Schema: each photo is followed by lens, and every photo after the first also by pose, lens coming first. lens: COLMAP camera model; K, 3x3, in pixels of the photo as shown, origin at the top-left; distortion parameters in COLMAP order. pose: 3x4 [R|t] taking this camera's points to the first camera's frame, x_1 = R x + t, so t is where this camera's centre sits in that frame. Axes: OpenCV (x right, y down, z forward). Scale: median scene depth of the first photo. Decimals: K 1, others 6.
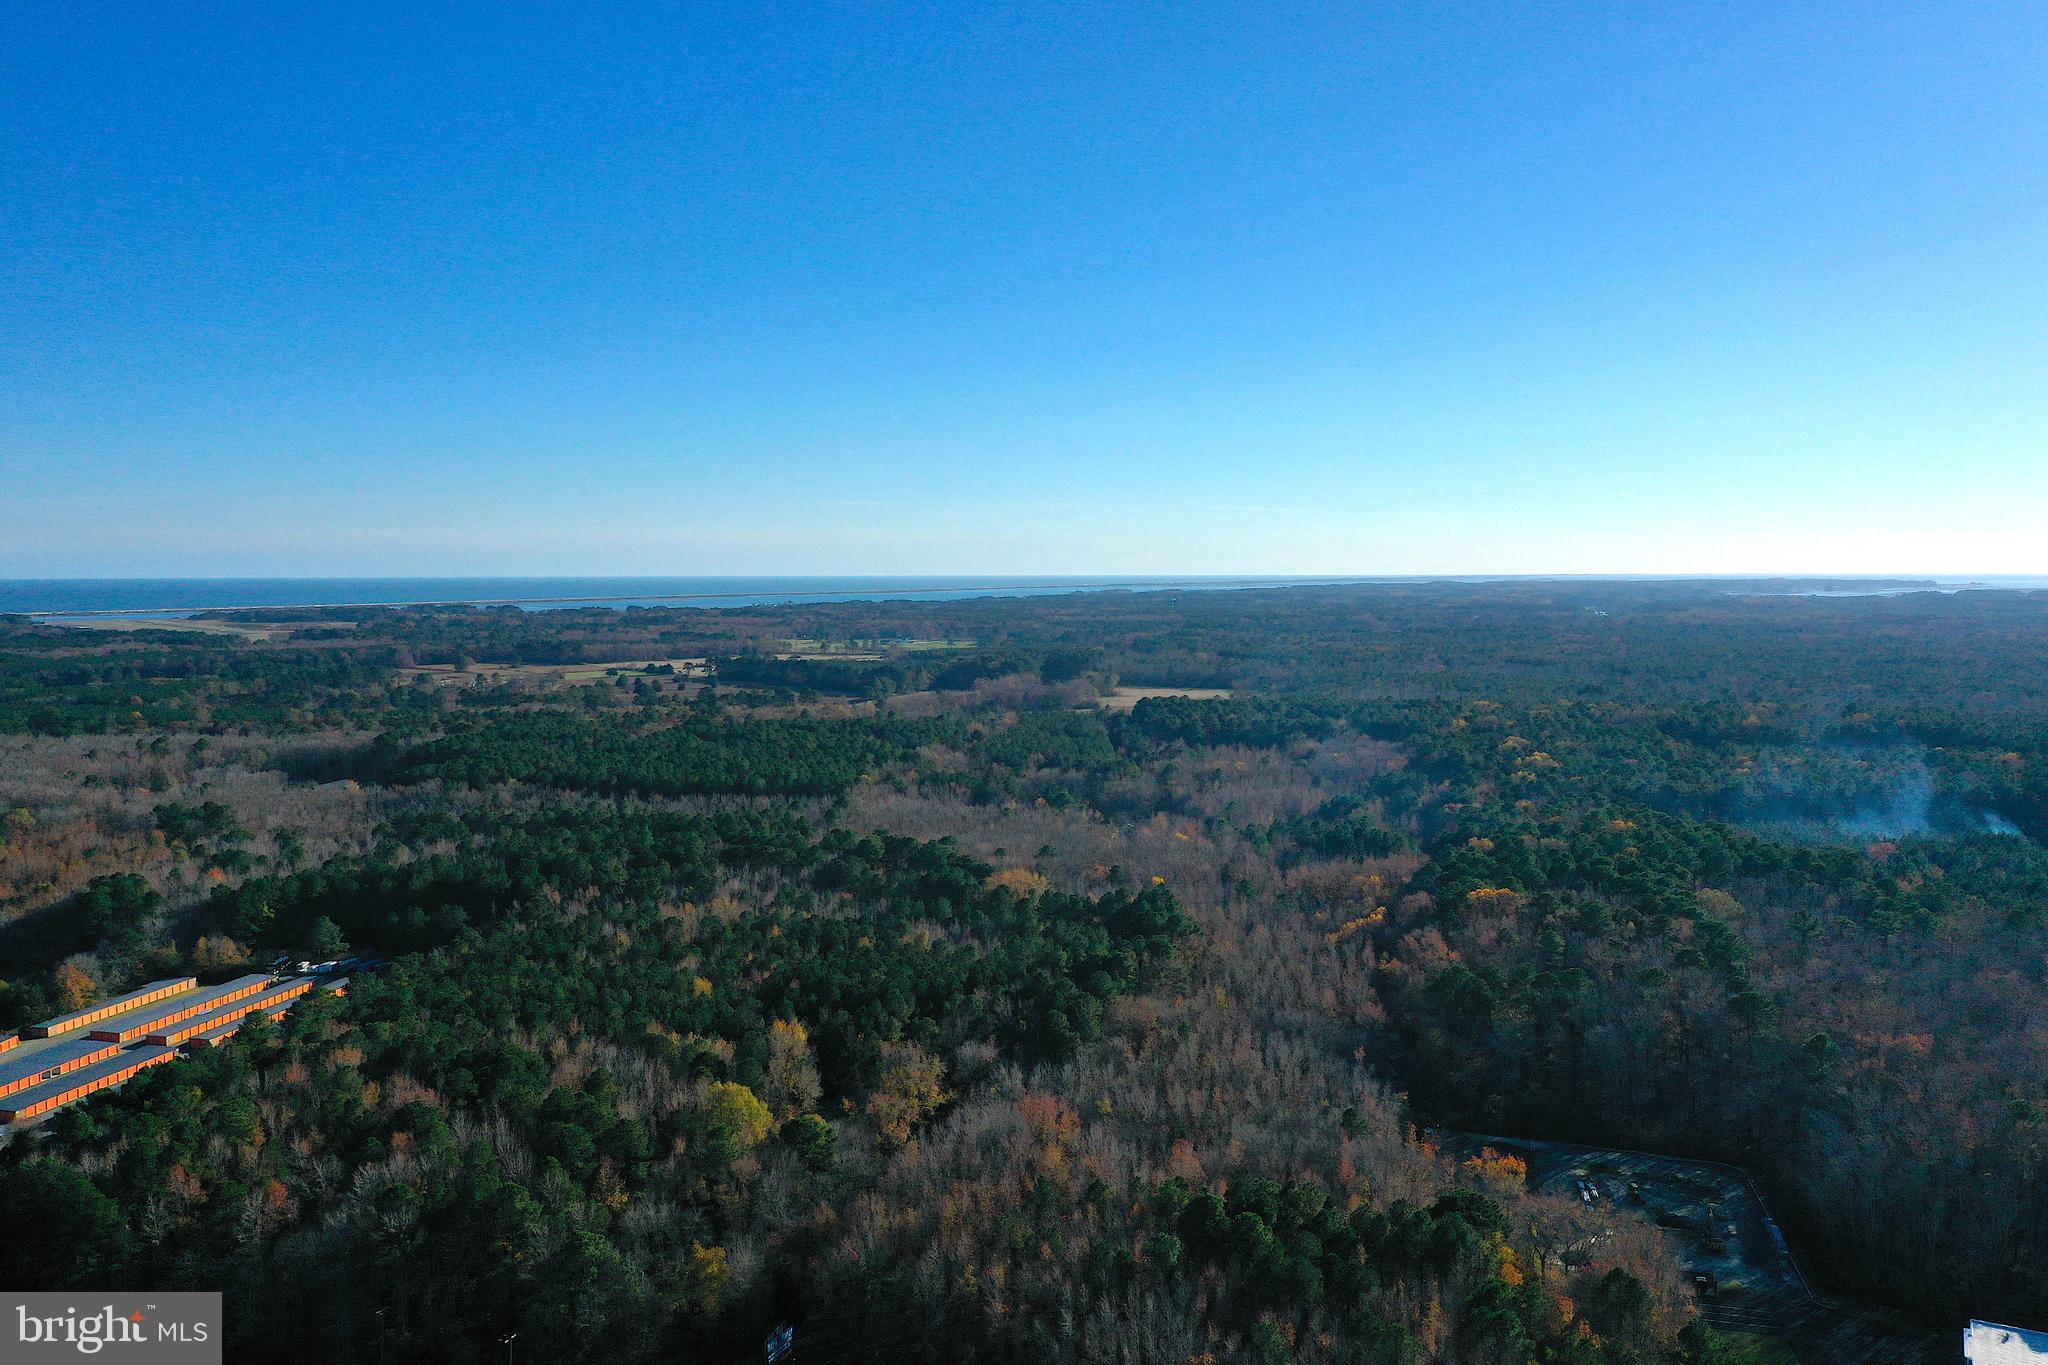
lens RADIAL K [[1623.5, 0, 1032.1], [0, 1623.5, 684.4], [0, 0, 1]] dist [0.002066, -0.000460]
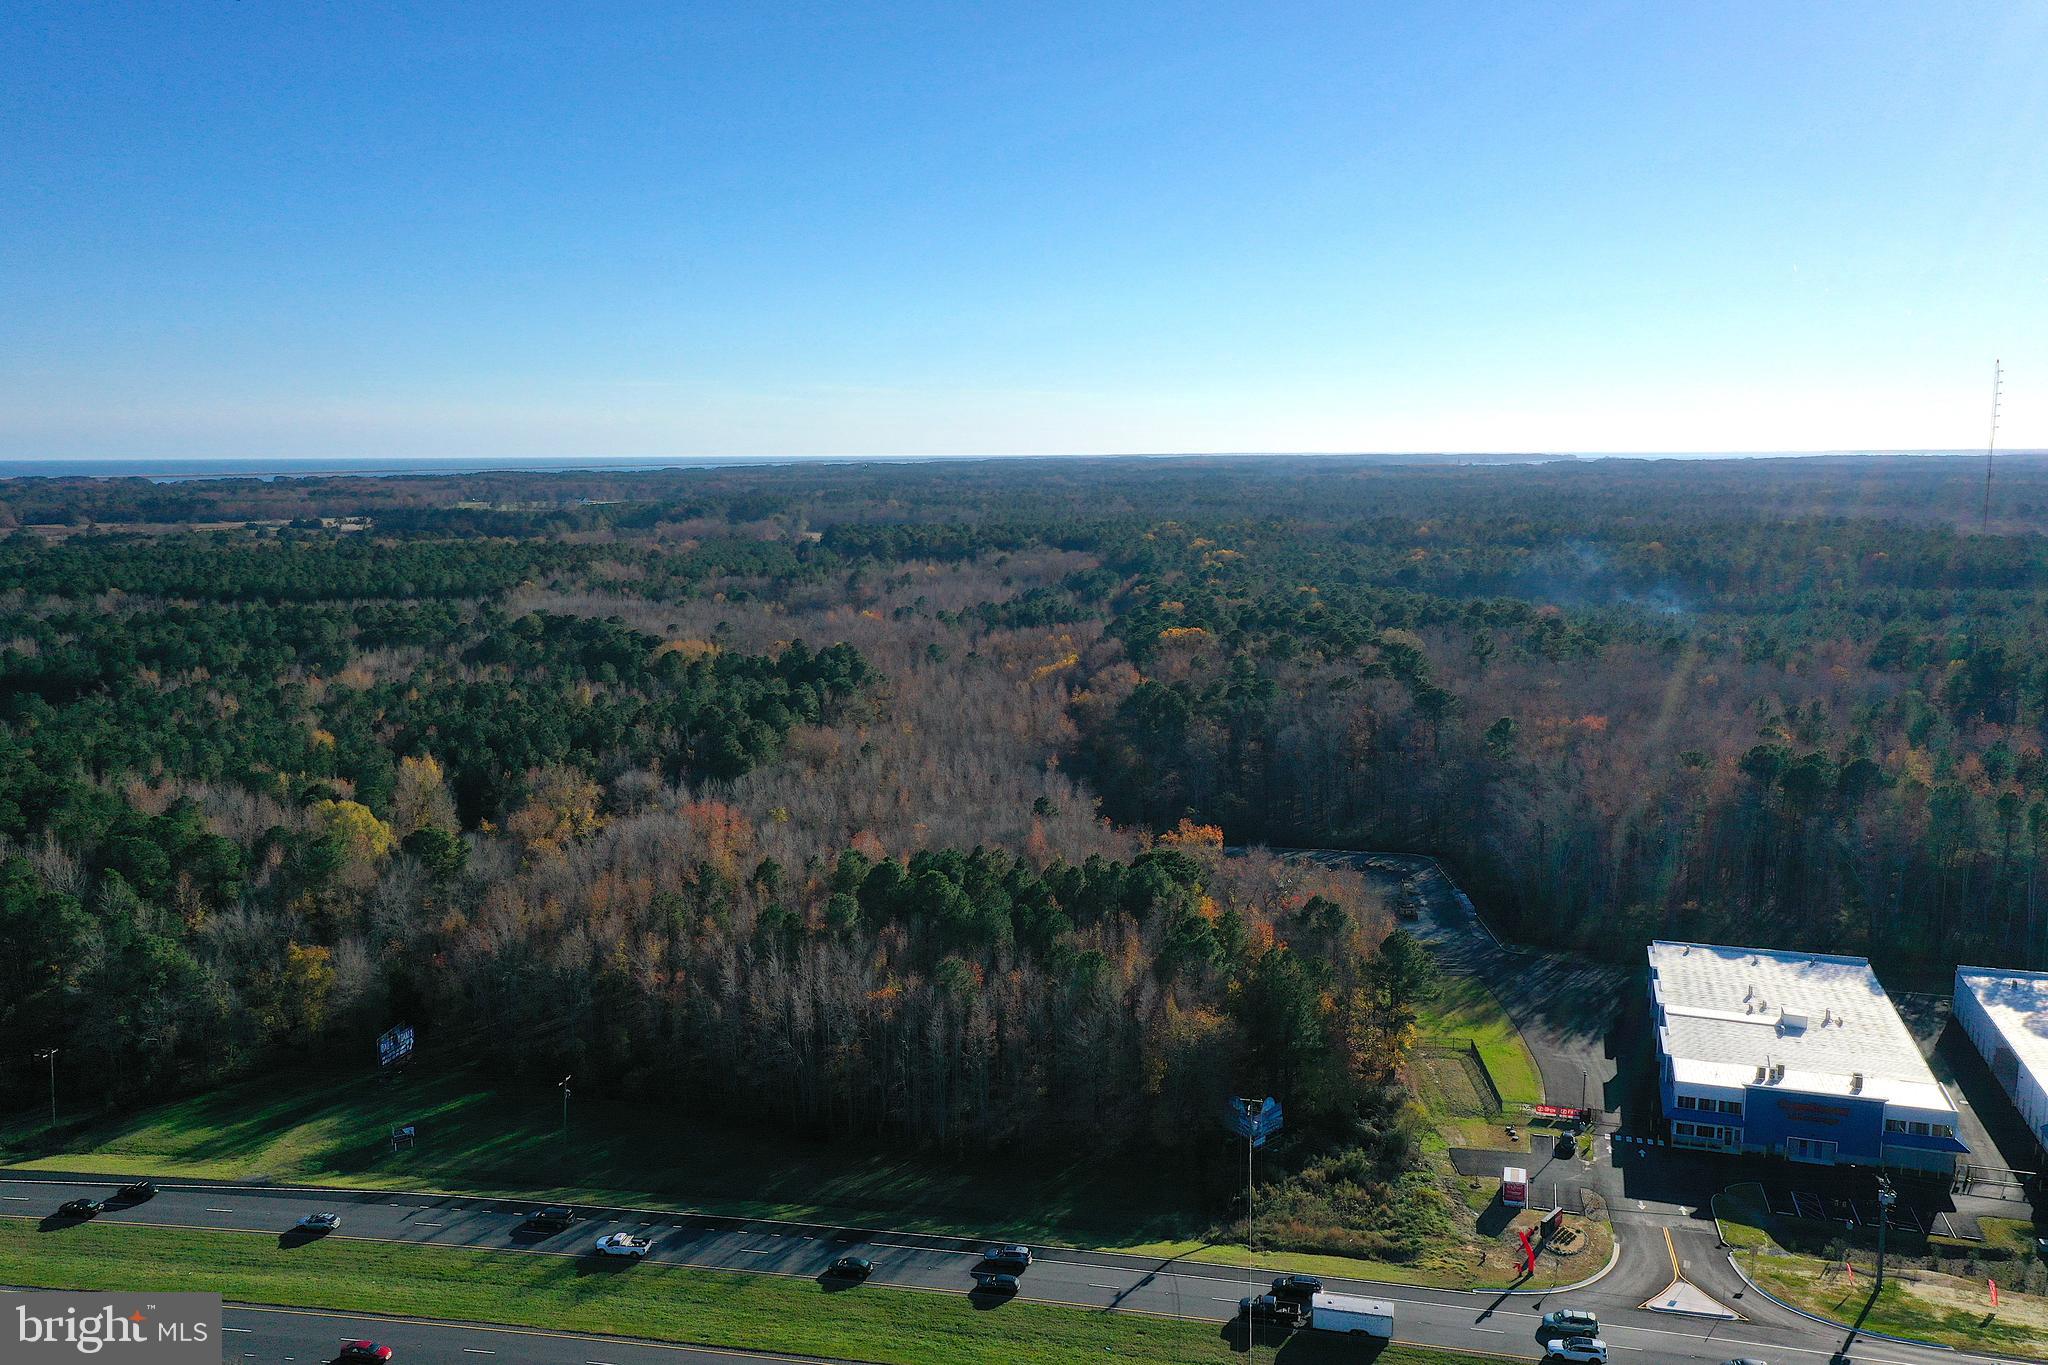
lens RADIAL K [[1623.5, 0, 1032.1], [0, 1623.5, 684.4], [0, 0, 1]] dist [0.002066, -0.000460]
pose [[0.982474, -0.025580, 0.184637, 0.012980], [0.012104, 0.997203, 0.073749, 0.089718], [-0.186007, -0.070221, 0.980036, 0.059621]]
